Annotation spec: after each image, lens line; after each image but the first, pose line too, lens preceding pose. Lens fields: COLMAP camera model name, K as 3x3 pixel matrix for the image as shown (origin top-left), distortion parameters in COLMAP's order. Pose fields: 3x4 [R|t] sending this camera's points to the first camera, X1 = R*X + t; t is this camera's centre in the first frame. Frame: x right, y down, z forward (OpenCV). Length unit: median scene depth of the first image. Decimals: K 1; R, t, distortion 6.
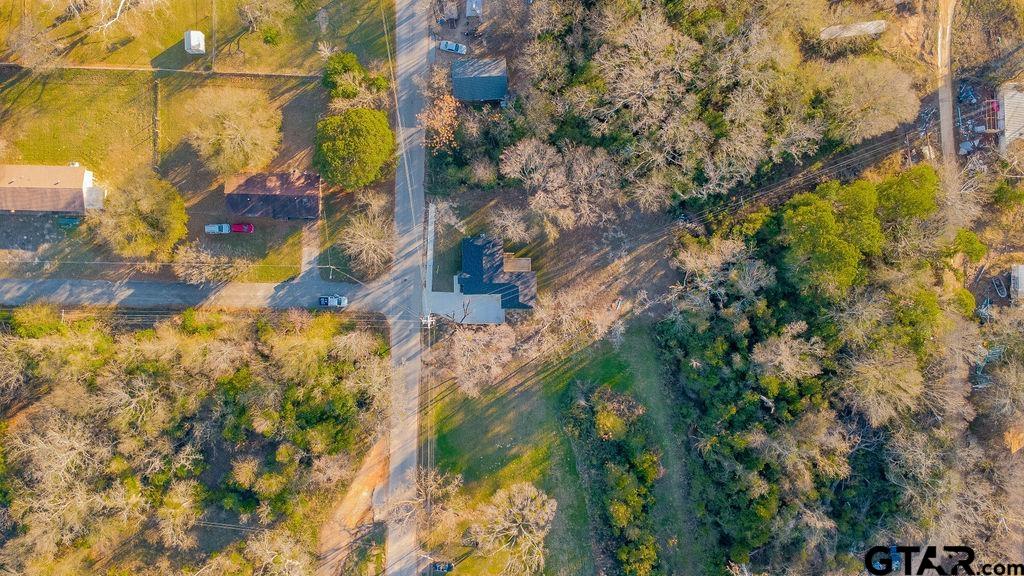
lens RADIAL K [[706.5, 0, 511.4], [0, 706.5, 289.4], [0, 0, 1]] dist [0.017971, -0.005732]
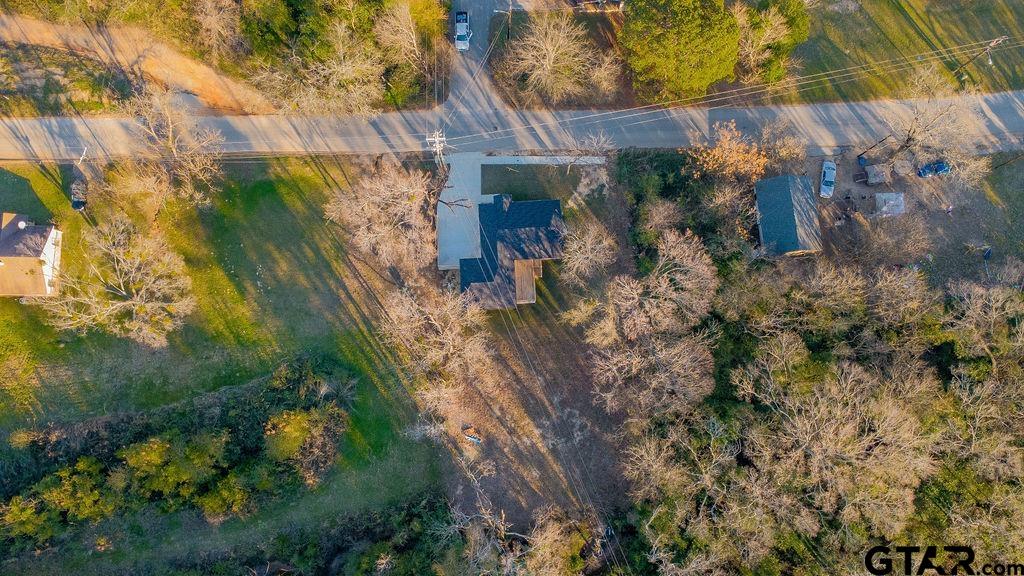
lens RADIAL K [[706.5, 0, 513.1], [0, 706.5, 287.3], [0, 0, 1]] dist [0.017971, -0.005732]
pose [[0.046320, 0.985061, -0.165856, 0.127316], [-0.998435, 0.040444, -0.038636, 0.003462], [-0.031351, 0.167386, 0.985393, 0.329936]]
